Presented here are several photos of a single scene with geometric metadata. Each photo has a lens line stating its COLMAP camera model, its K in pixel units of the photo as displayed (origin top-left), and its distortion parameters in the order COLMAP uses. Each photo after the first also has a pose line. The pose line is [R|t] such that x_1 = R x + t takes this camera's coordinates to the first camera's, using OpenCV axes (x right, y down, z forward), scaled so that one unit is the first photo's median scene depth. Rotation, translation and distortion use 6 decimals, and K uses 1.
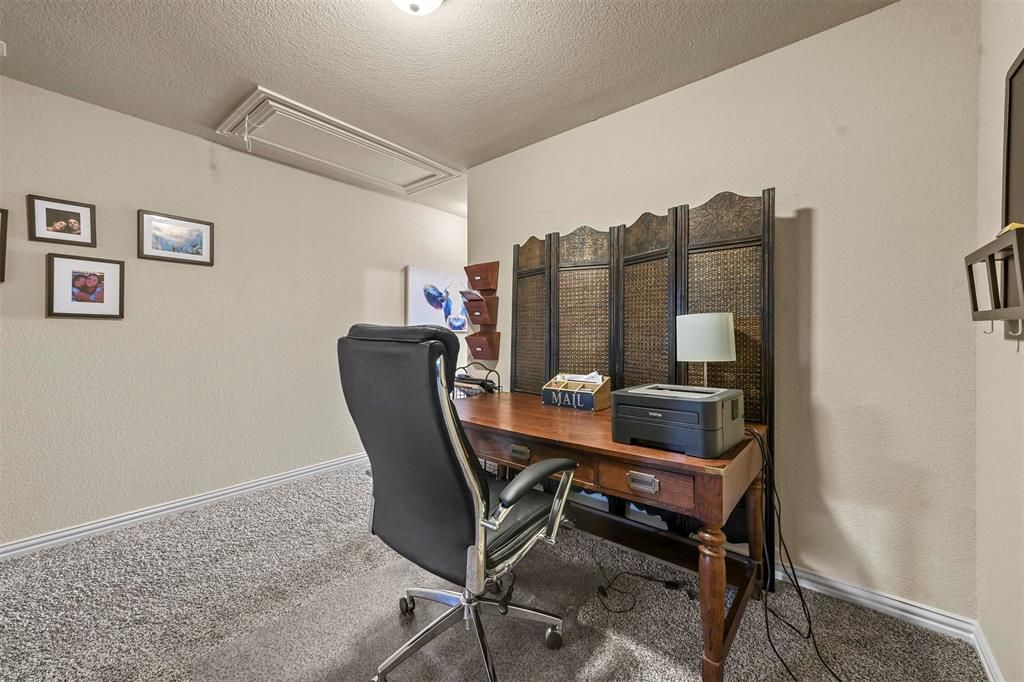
lens RADIAL K [[400.2, 0, 514.4], [0, 400.2, 334.4], [0, 0, 1]] dist [0.011652, 0.000241]
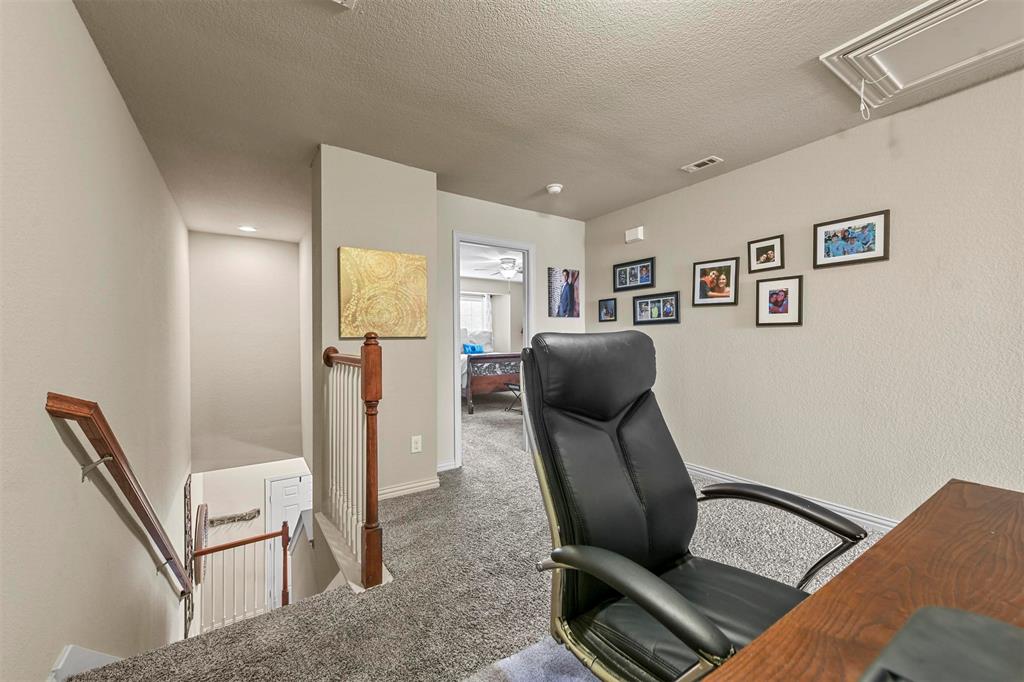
lens RADIAL K [[400.2, 0, 513.3], [0, 400.2, 340.3], [0, 0, 1]] dist [0.011652, 0.000241]
pose [[-0.291886, 0.002593, -0.956449, 0.383273], [0.006717, 0.999977, 0.000661, -0.002225], [0.956429, -0.006232, -0.291897, 0.578317]]
